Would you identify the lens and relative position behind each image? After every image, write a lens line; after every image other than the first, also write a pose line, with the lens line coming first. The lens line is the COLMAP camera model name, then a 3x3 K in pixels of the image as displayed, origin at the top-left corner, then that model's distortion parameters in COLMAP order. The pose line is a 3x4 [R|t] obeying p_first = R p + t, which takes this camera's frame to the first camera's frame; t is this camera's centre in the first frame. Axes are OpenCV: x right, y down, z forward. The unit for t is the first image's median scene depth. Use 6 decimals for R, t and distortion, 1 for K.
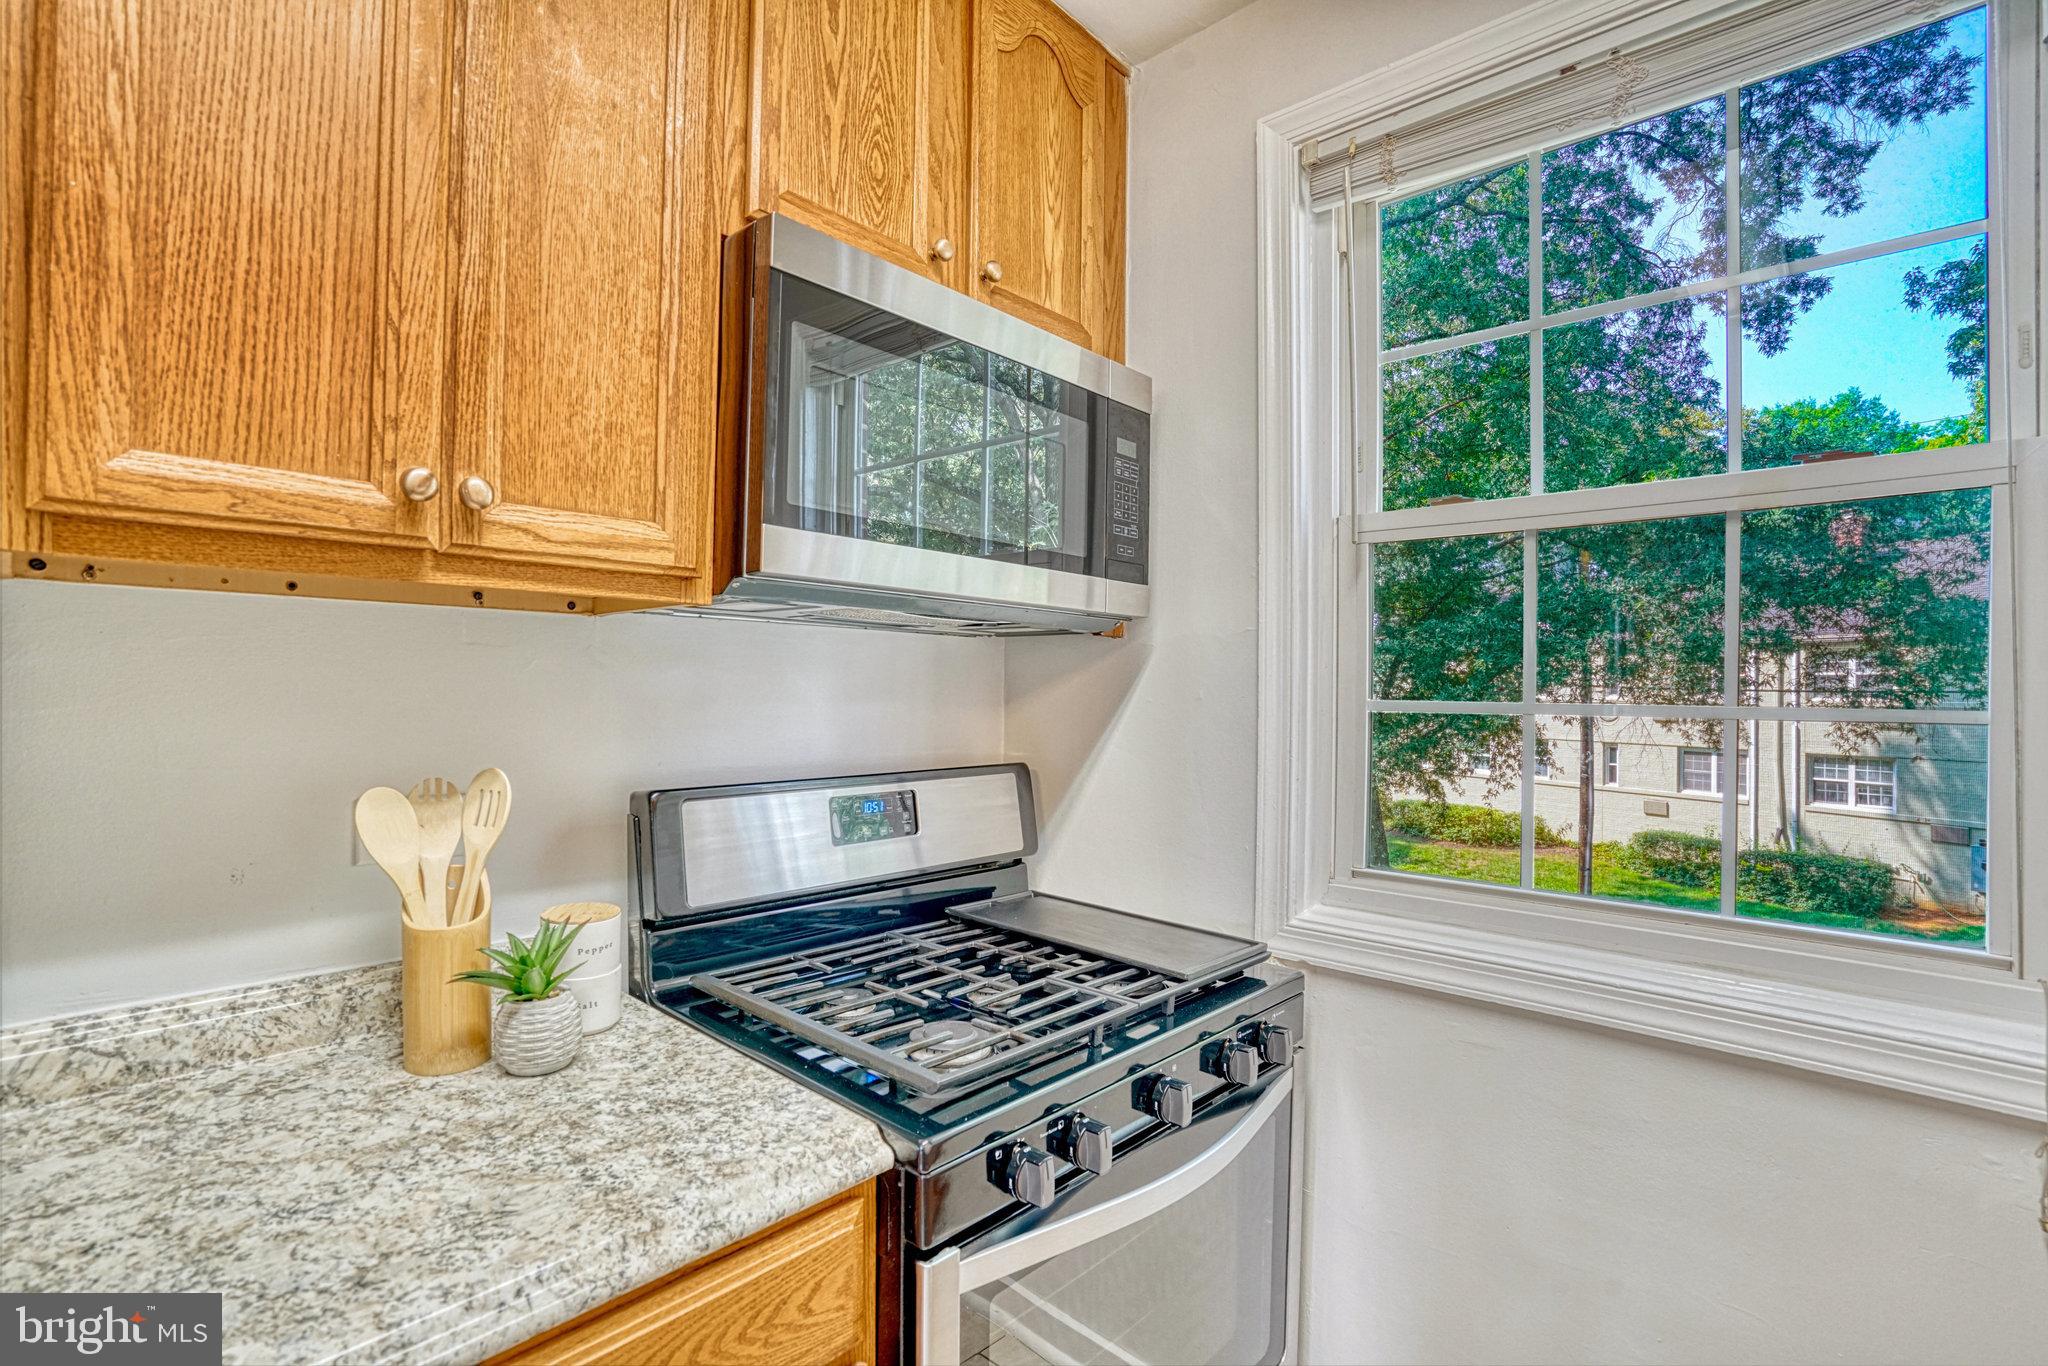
lens RADIAL K [[940.3, 0, 977.6], [0, 940.3, 694.4], [0, 0, 1]] dist [-0.010862, -0.000230]
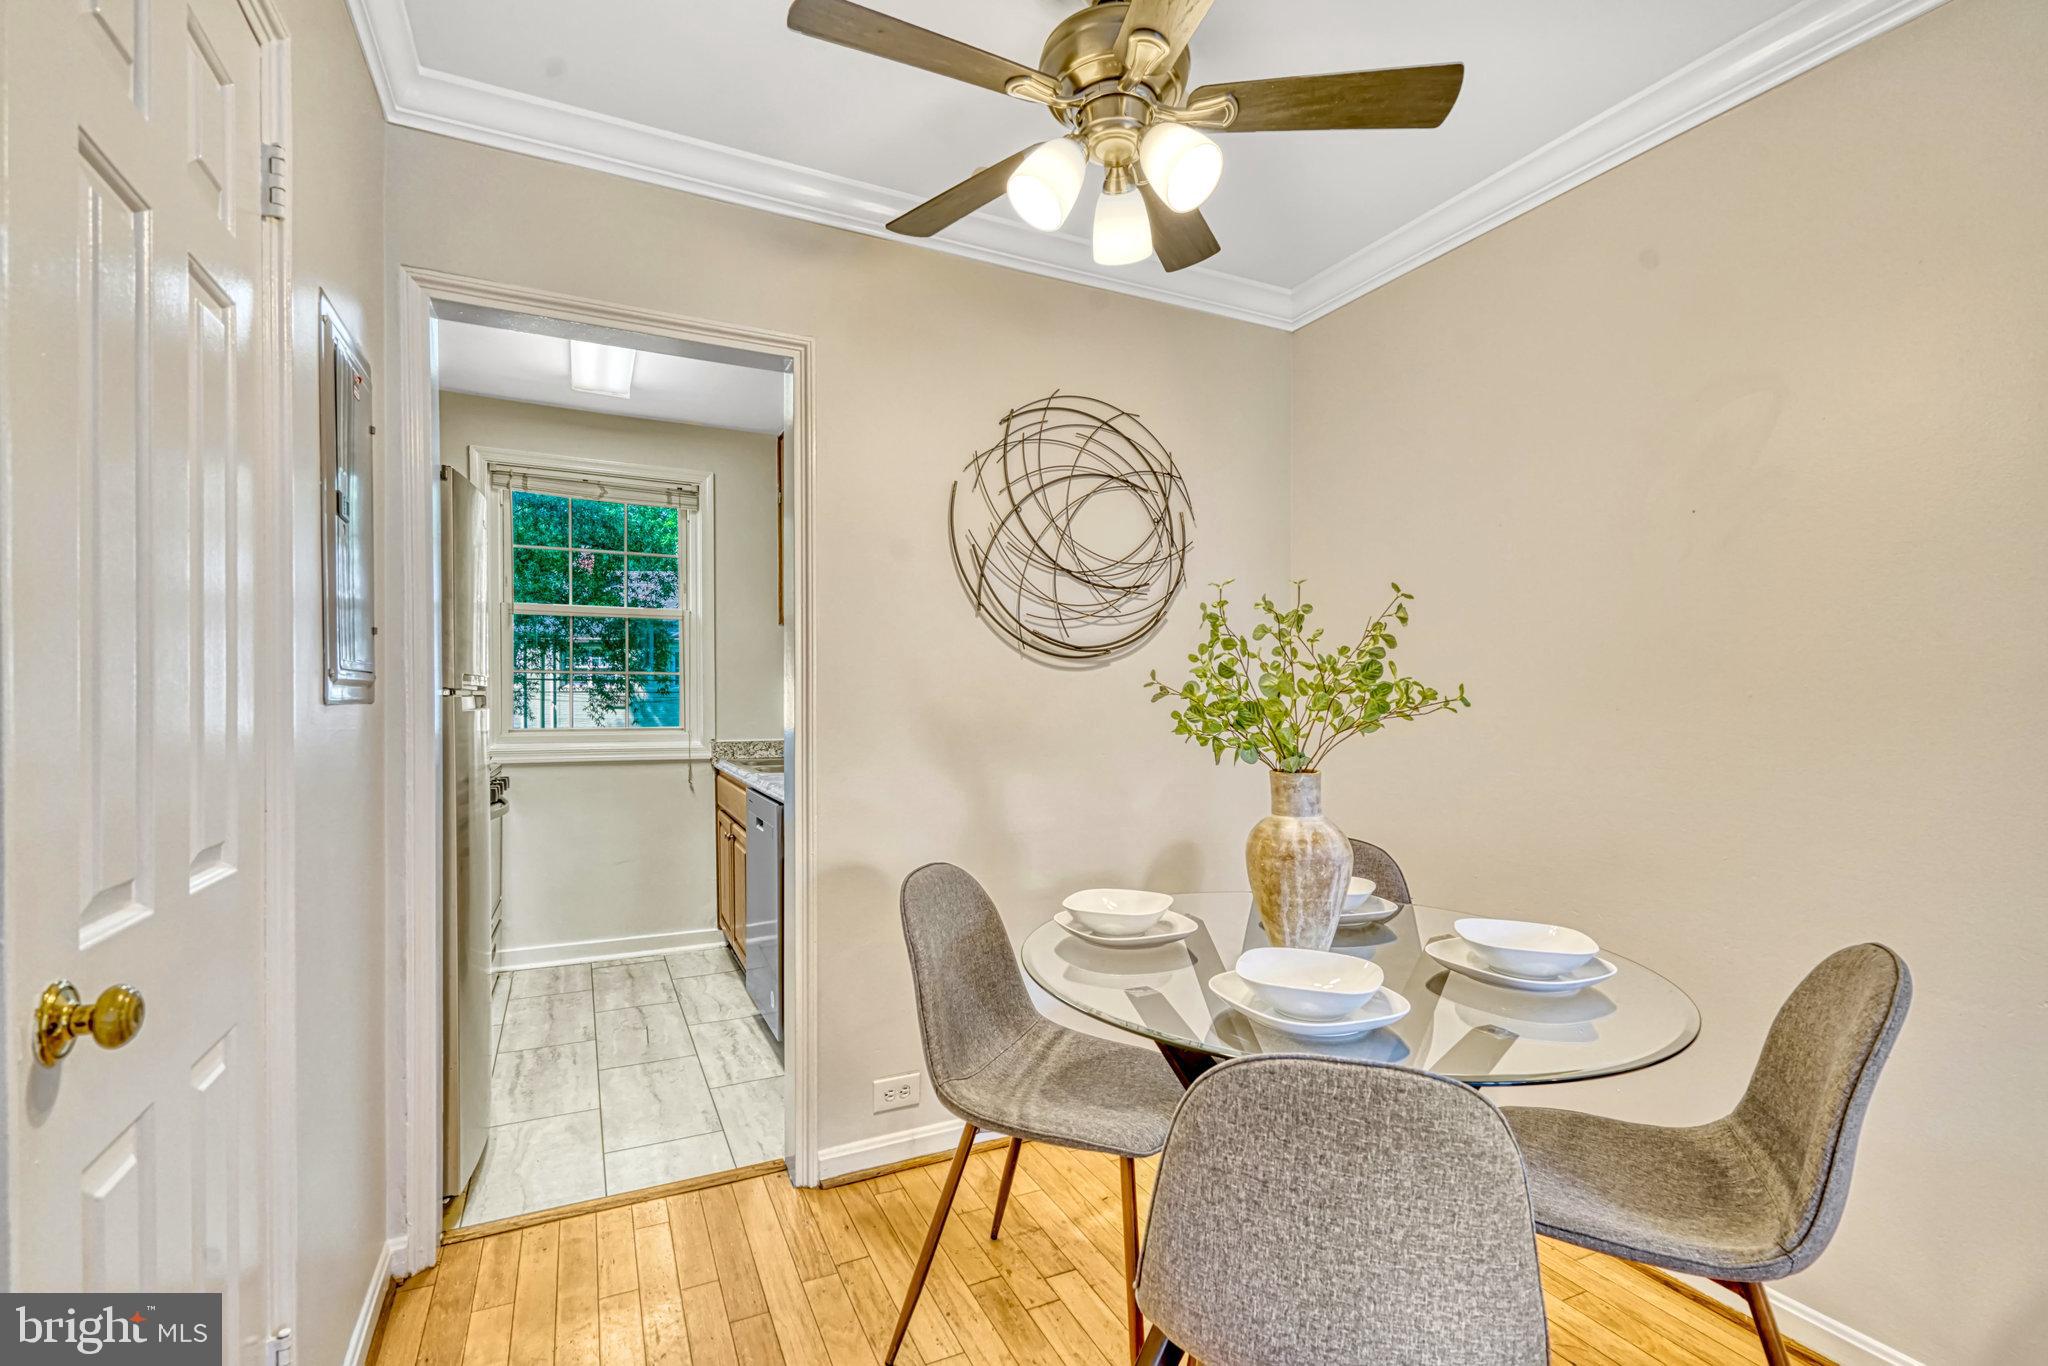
lens RADIAL K [[940.5, 0, 1027.8], [0, 940.5, 701.6], [0, 0, 1]] dist [0.012509, 0.000026]
pose [[0.367143, -0.020830, 0.929931, -0.186291], [0.004836, 0.999778, 0.020485, 0.006070], [-0.930152, -0.003023, 0.367163, -0.165371]]
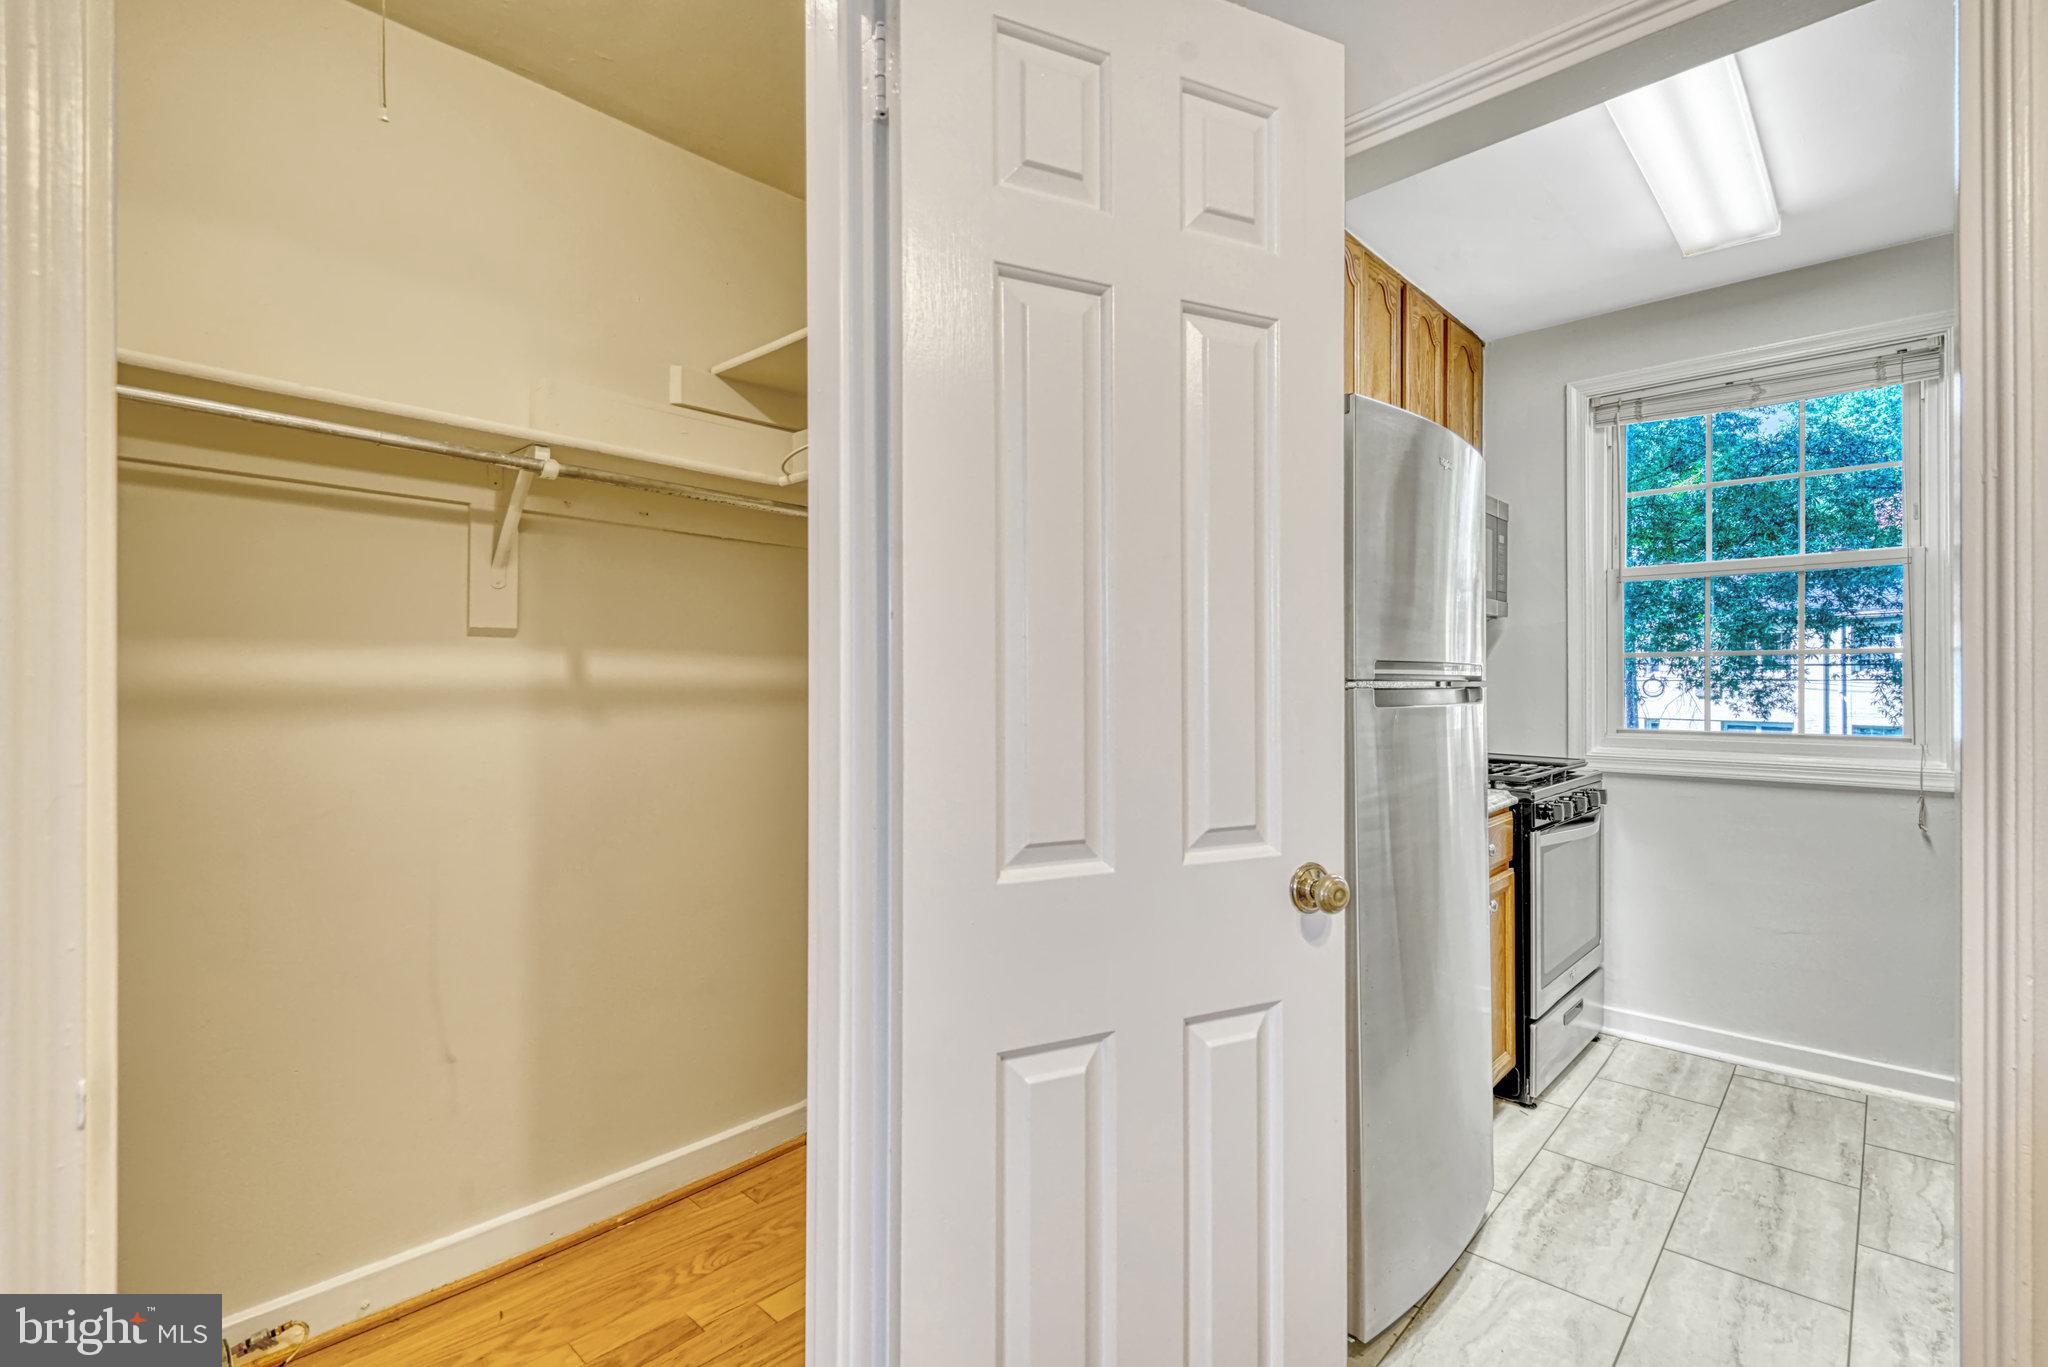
lens RADIAL K [[929.6, 0, 987.5], [0, 929.6, 693.8], [0, 0, 1]] dist [0.035134, -0.015854]
pose [[0.999727, -0.017802, -0.015123, -0.118159], [0.017913, 0.999813, 0.007257, 0.006784], [0.014991, -0.007526, 0.999859, -0.138760]]
